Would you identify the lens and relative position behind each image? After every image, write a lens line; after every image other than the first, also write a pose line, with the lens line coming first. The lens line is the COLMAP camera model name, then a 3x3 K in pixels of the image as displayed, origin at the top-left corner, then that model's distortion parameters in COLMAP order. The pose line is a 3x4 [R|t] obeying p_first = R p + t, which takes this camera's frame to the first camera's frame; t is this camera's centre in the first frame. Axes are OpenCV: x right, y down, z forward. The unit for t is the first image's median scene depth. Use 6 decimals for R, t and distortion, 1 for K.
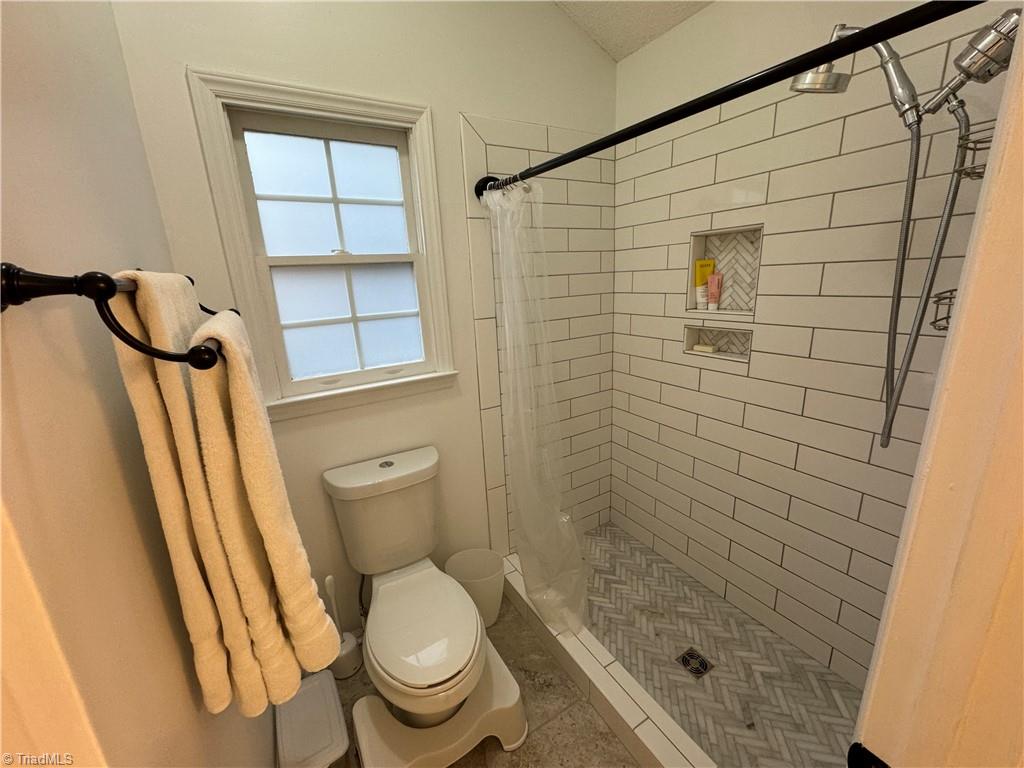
lens RADIAL K [[408.5, 0, 511.7], [0, 408.5, 382.7], [0, 0, 1]] dist [-0.001851, -0.000036]
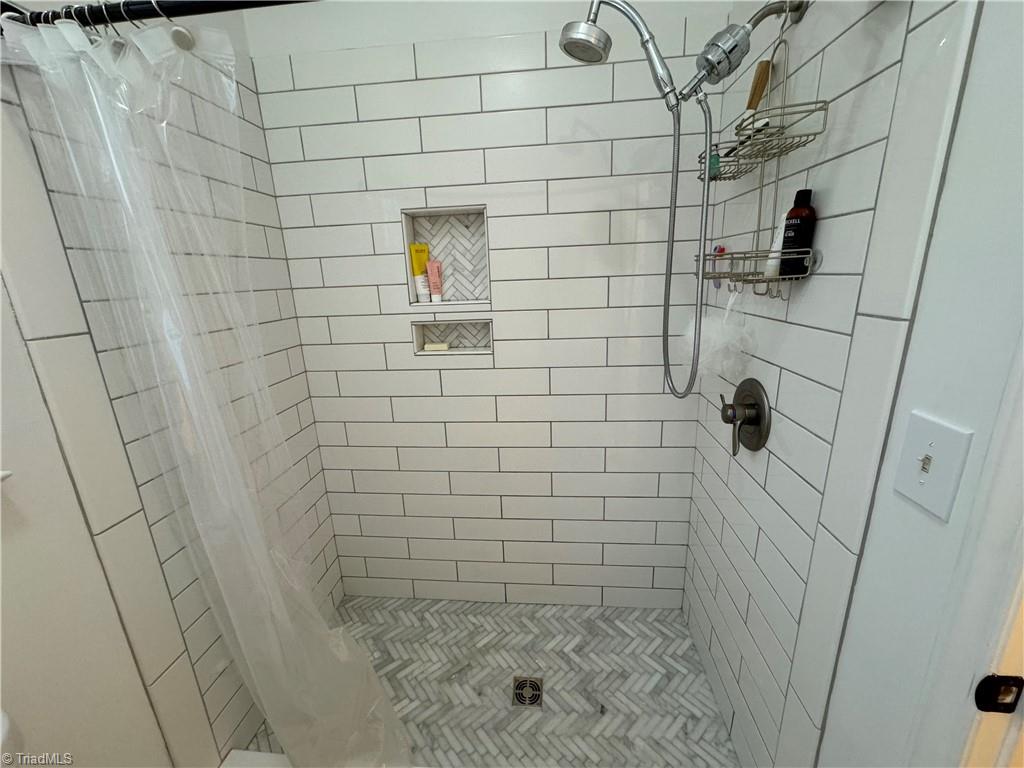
lens RADIAL K [[408.5, 0, 511.7], [0, 408.5, 382.7], [0, 0, 1]] dist [-0.001851, -0.000036]
pose [[0.587641, -0.182512, 0.788268, -0.138348], [0.214956, 0.974434, 0.065370, -0.032592], [-0.780046, 0.131029, 0.611849, 0.362311]]
